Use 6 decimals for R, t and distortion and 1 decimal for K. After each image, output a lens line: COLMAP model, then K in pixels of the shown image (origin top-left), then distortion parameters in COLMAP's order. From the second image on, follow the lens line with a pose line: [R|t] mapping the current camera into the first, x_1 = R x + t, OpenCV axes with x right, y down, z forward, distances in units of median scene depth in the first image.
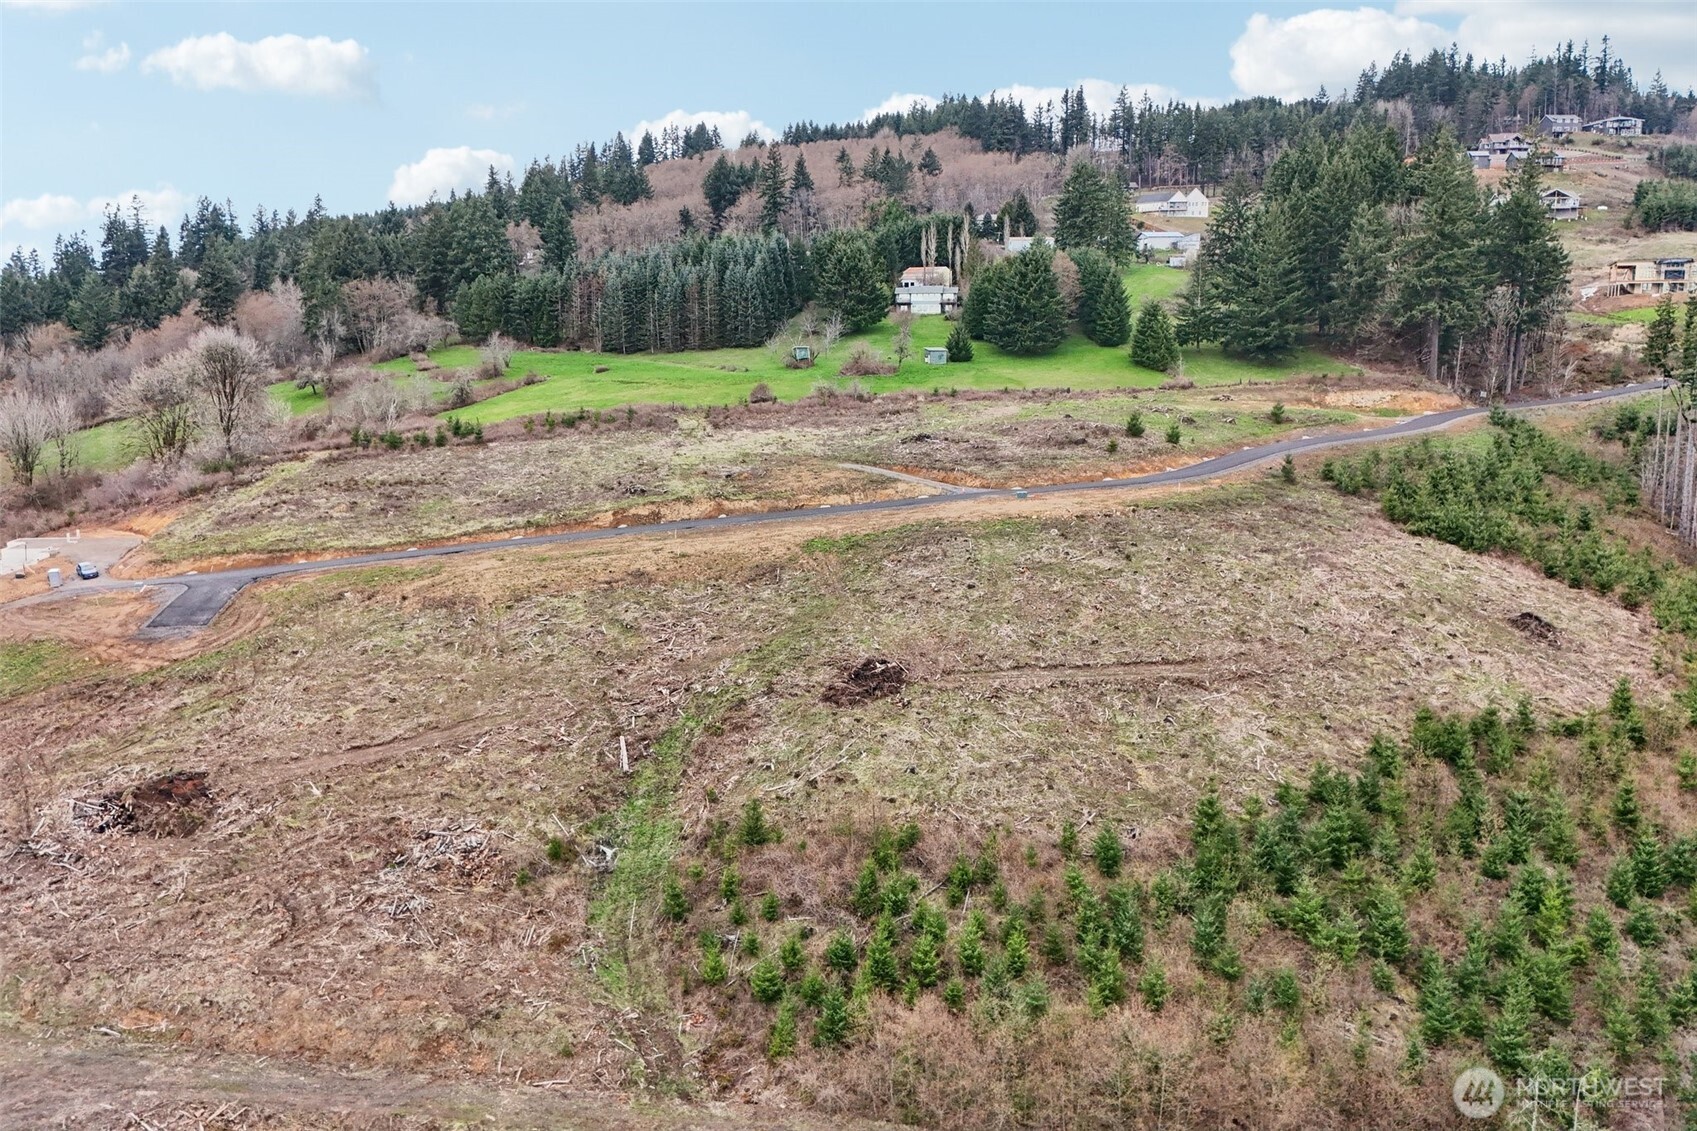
lens RADIAL K [[1471.9, 0, 848.5], [0, 1471.9, 565.5], [0, 0, 1]] dist [0.113079, -0.168471]
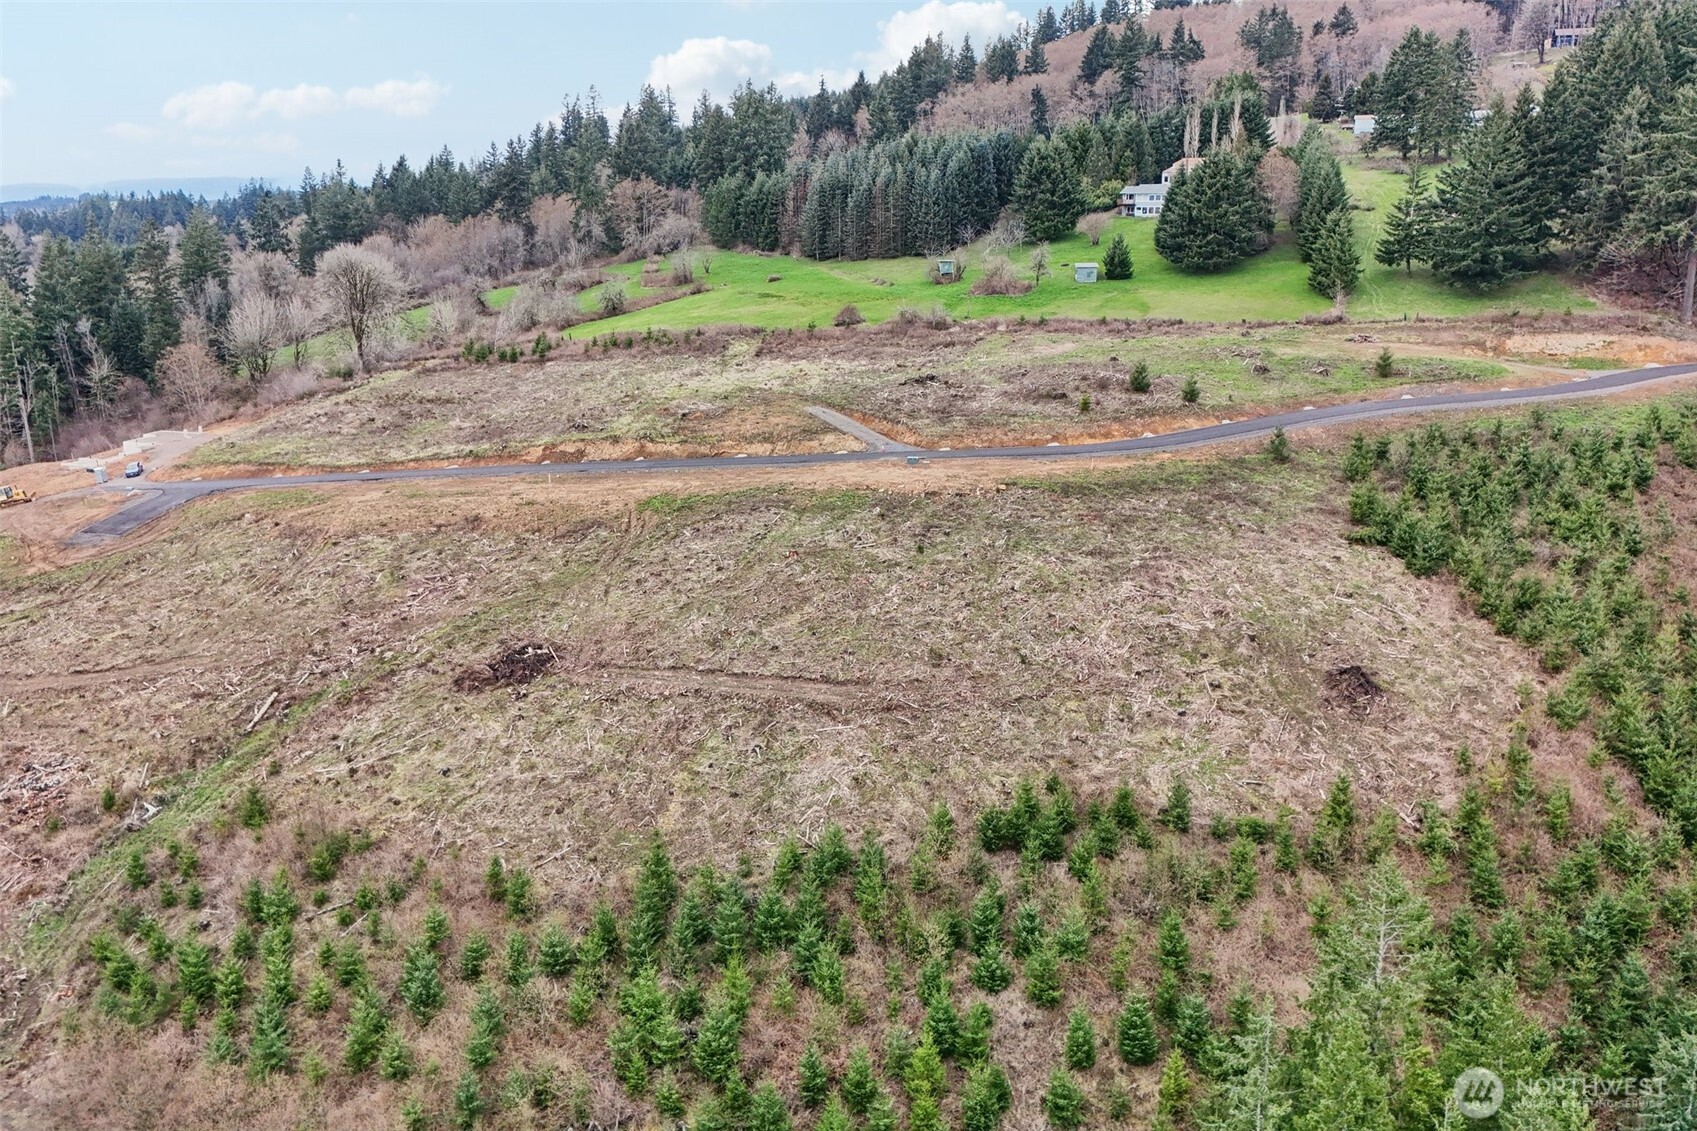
lens RADIAL K [[1478.1, 0, 845.1], [0, 1478.1, 557.9], [0, 0, 1]] dist [0.127900, -0.217998]
pose [[0.922326, 0.093999, -0.374805, 0.387007], [-0.061619, 0.993327, 0.097487, -0.067557], [0.381467, -0.066819, 0.921964, 0.128766]]
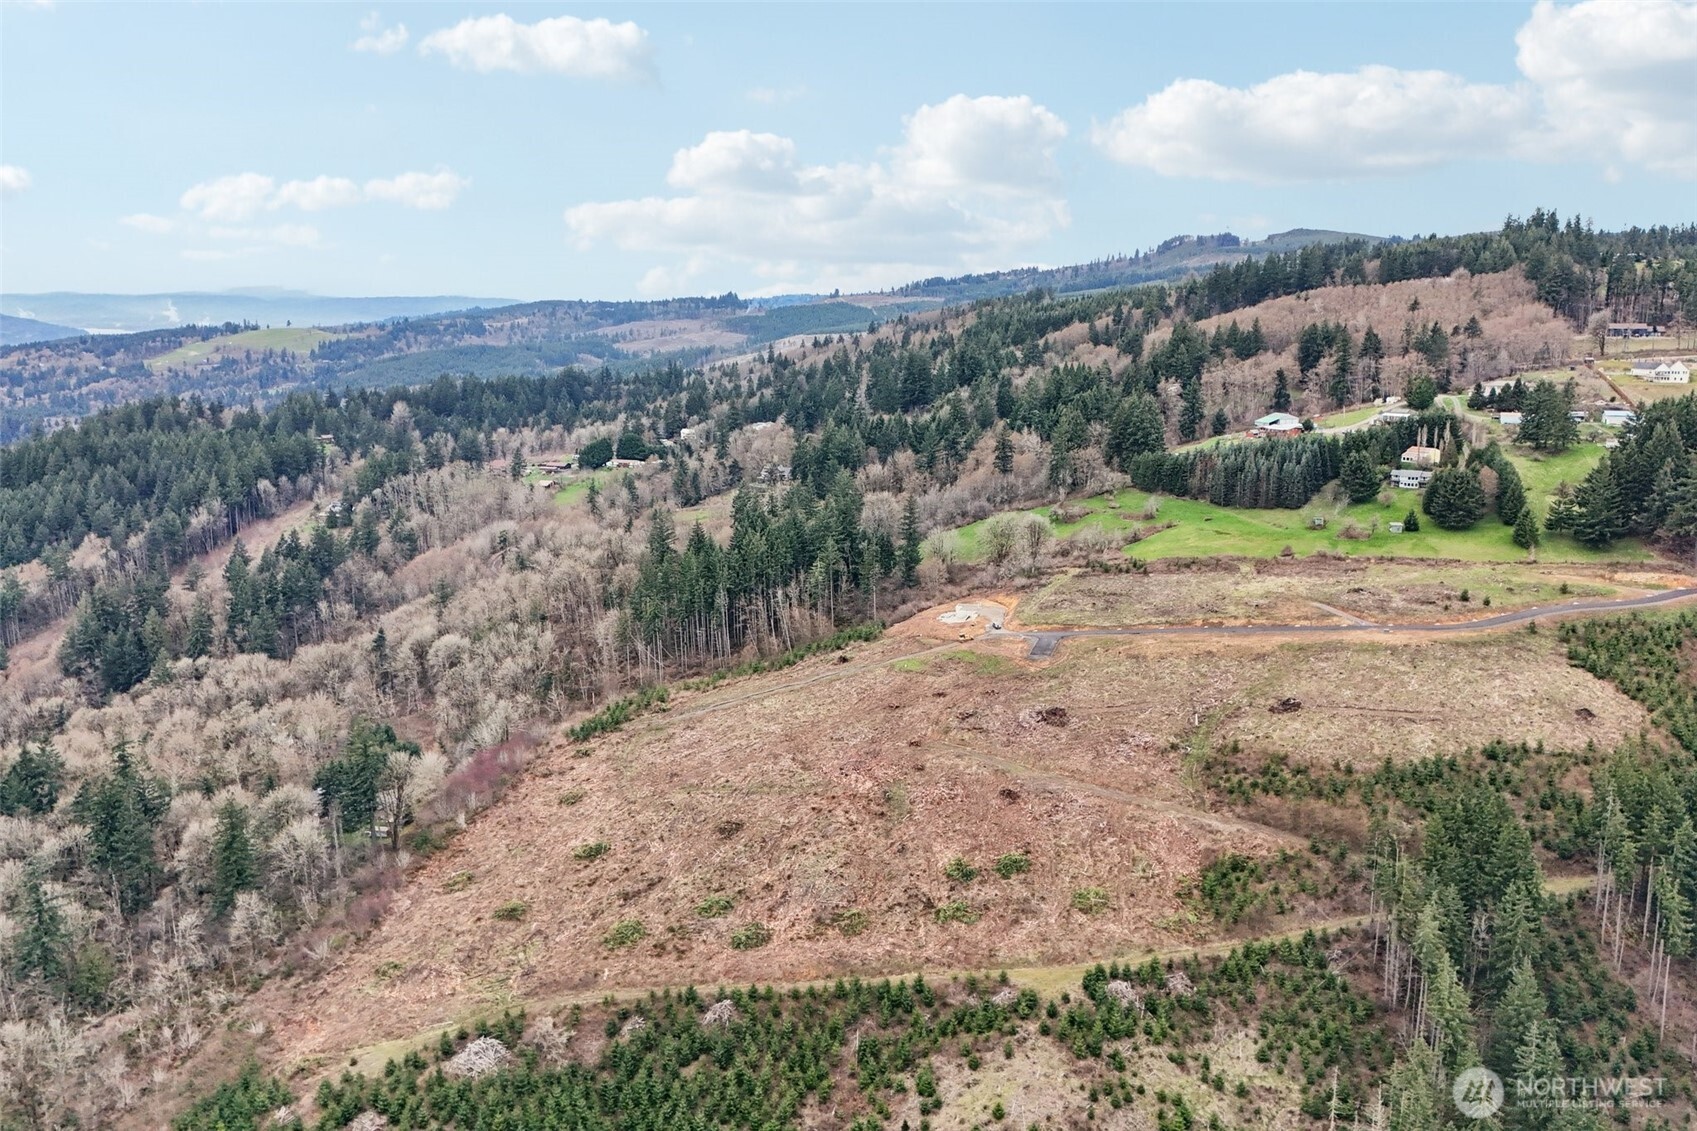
lens RADIAL K [[1471.9, 0, 848.5], [0, 1471.9, 565.5], [0, 0, 1]] dist [0.113079, -0.168471]
pose [[0.915733, 0.078246, -0.394094, 0.233045], [-0.070600, 0.996929, 0.033887, -0.152612], [0.395535, -0.003208, 0.918445, -1.313693]]
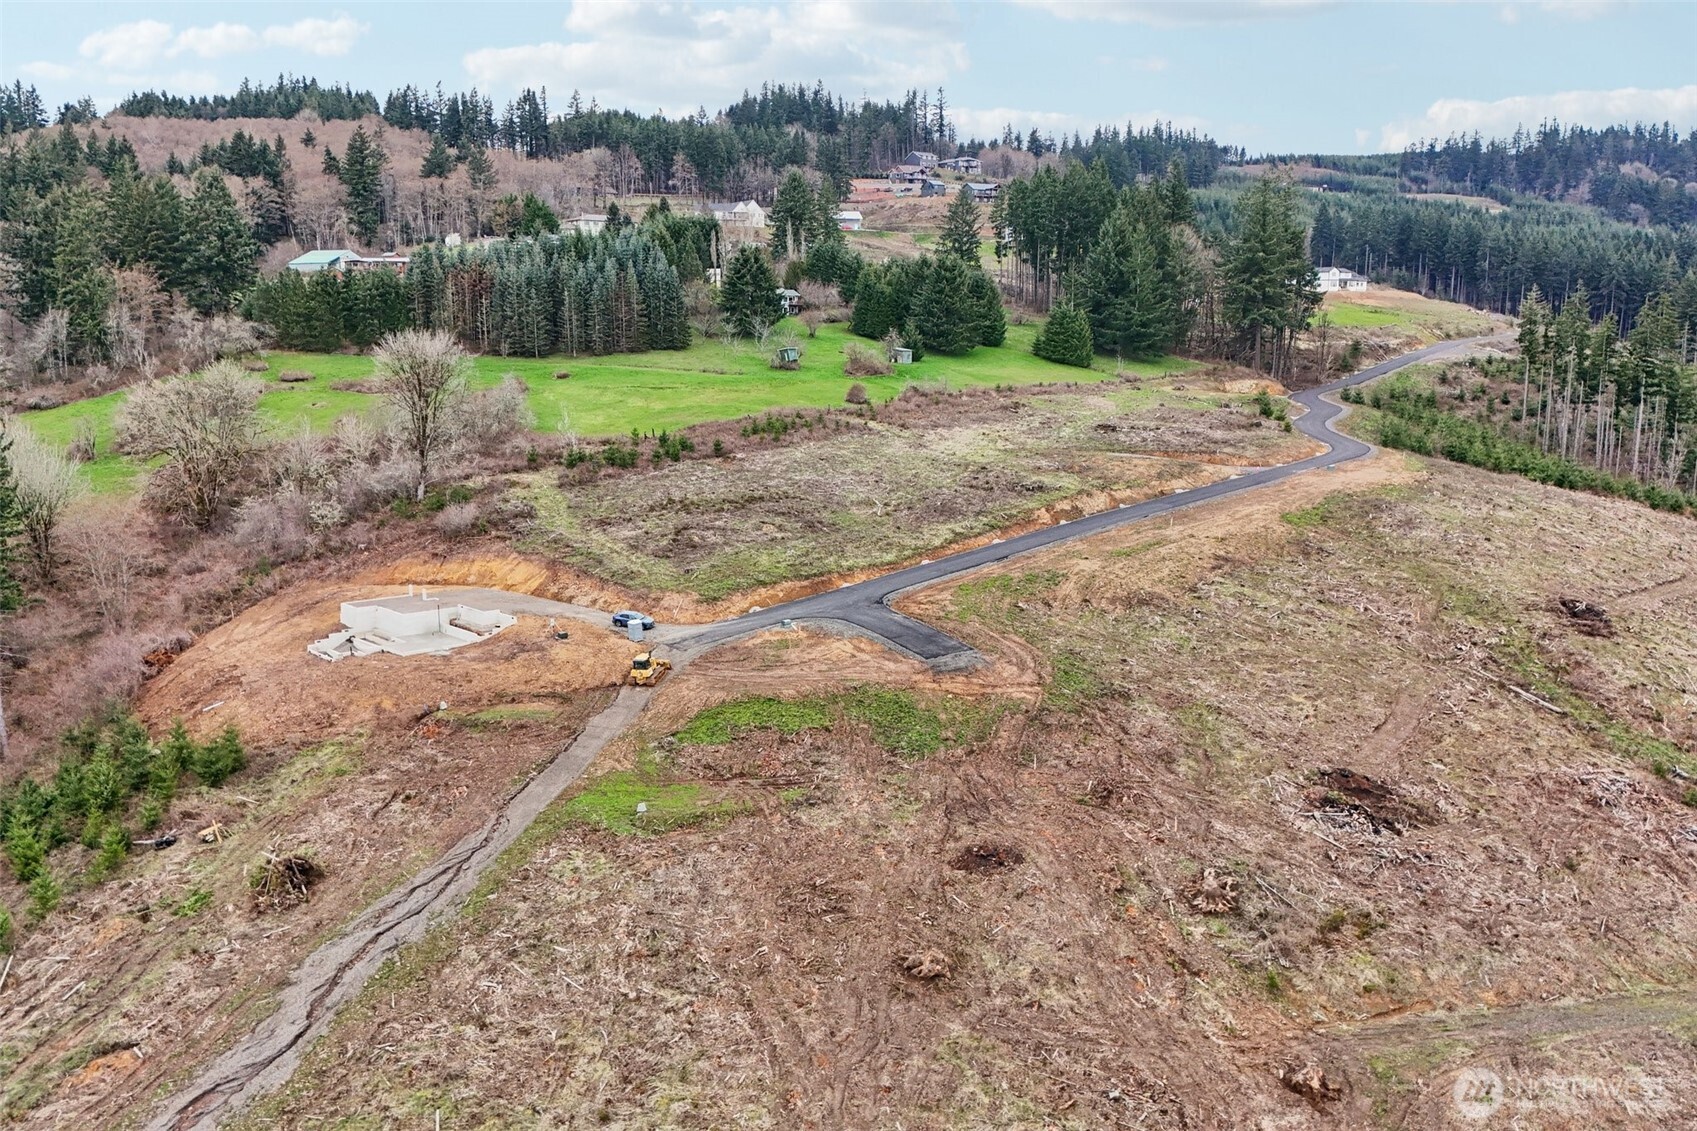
lens RADIAL K [[1445.9, 0, 851.7], [0, 1445.9, 586.8], [0, 0, 1]] dist [0.122645, -0.164967]
pose [[0.827950, -0.099048, 0.551986, -0.767152], [0.091879, 0.994937, 0.040718, -0.033208], [-0.553225, 0.017003, 0.832858, 0.225515]]
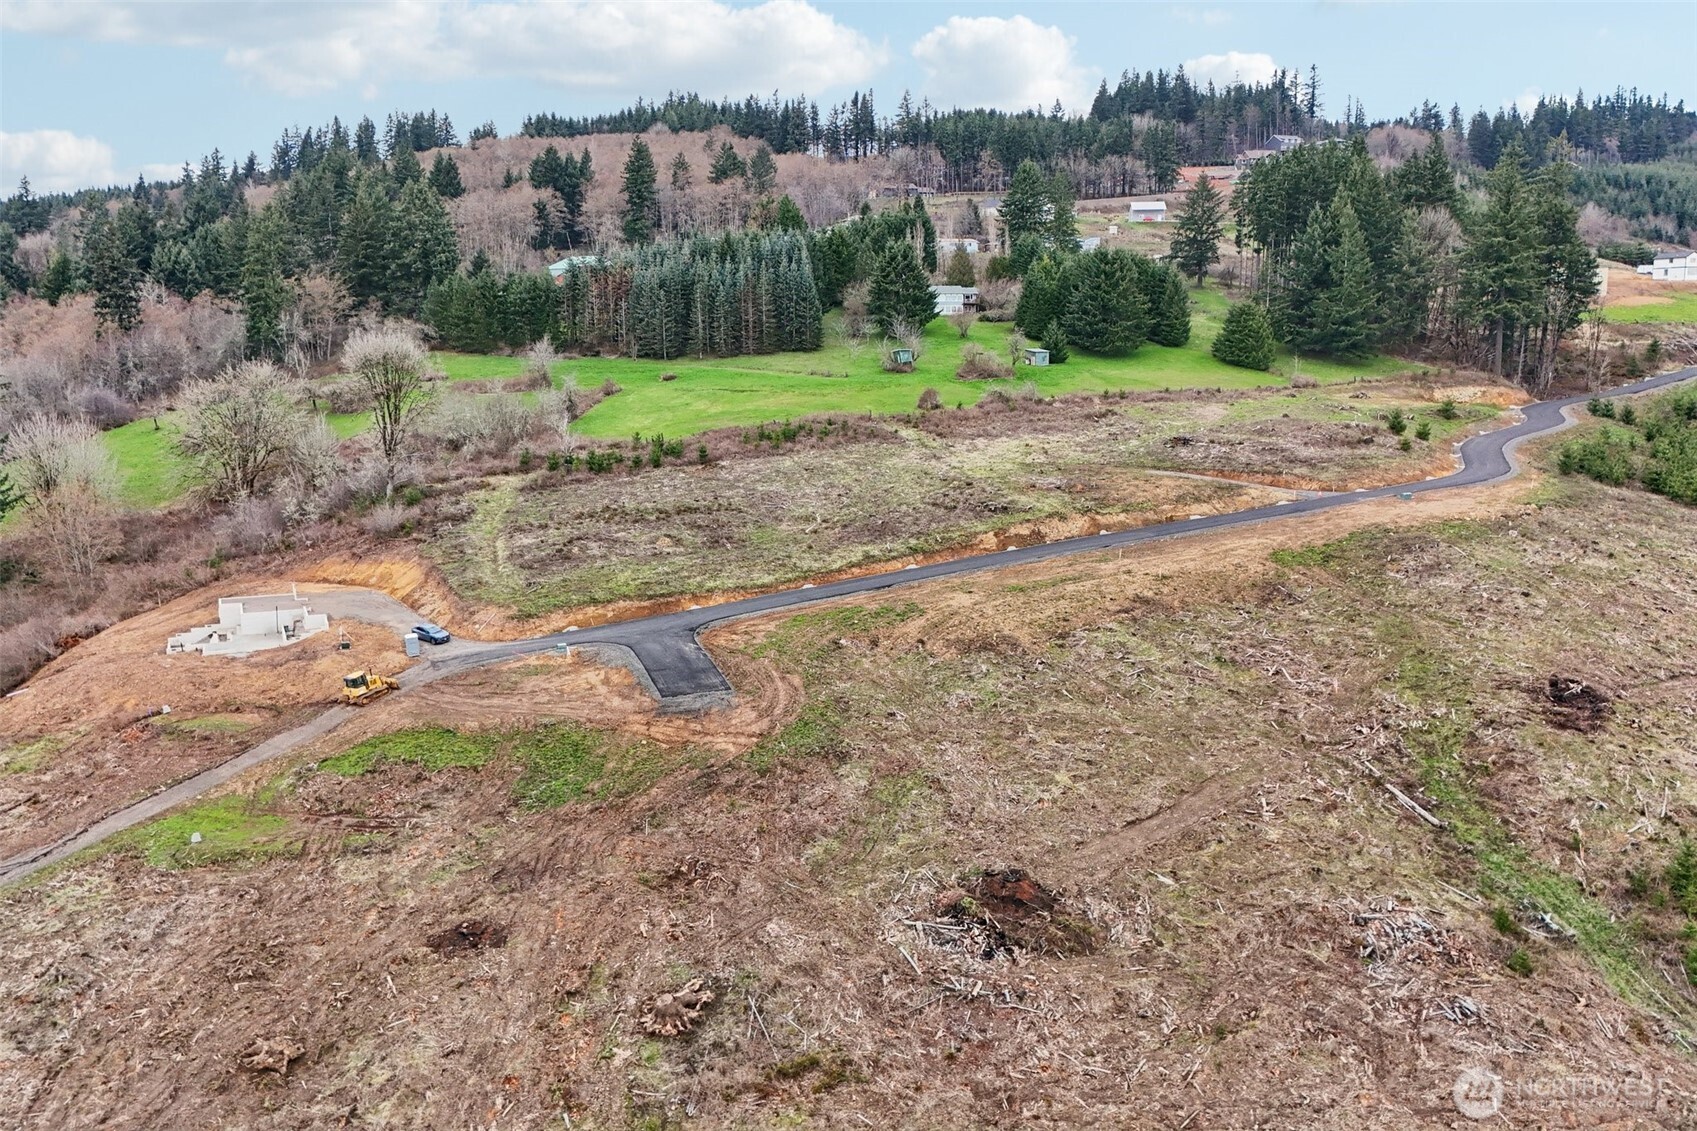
lens RADIAL K [[1445.9, 0, 851.7], [0, 1445.9, 586.8], [0, 0, 1]] dist [0.122645, -0.164967]
pose [[0.959526, -0.052252, 0.276731, -0.454243], [0.048704, 0.998619, 0.019683, -0.023186], [-0.277377, -0.005409, 0.960746, 0.161629]]
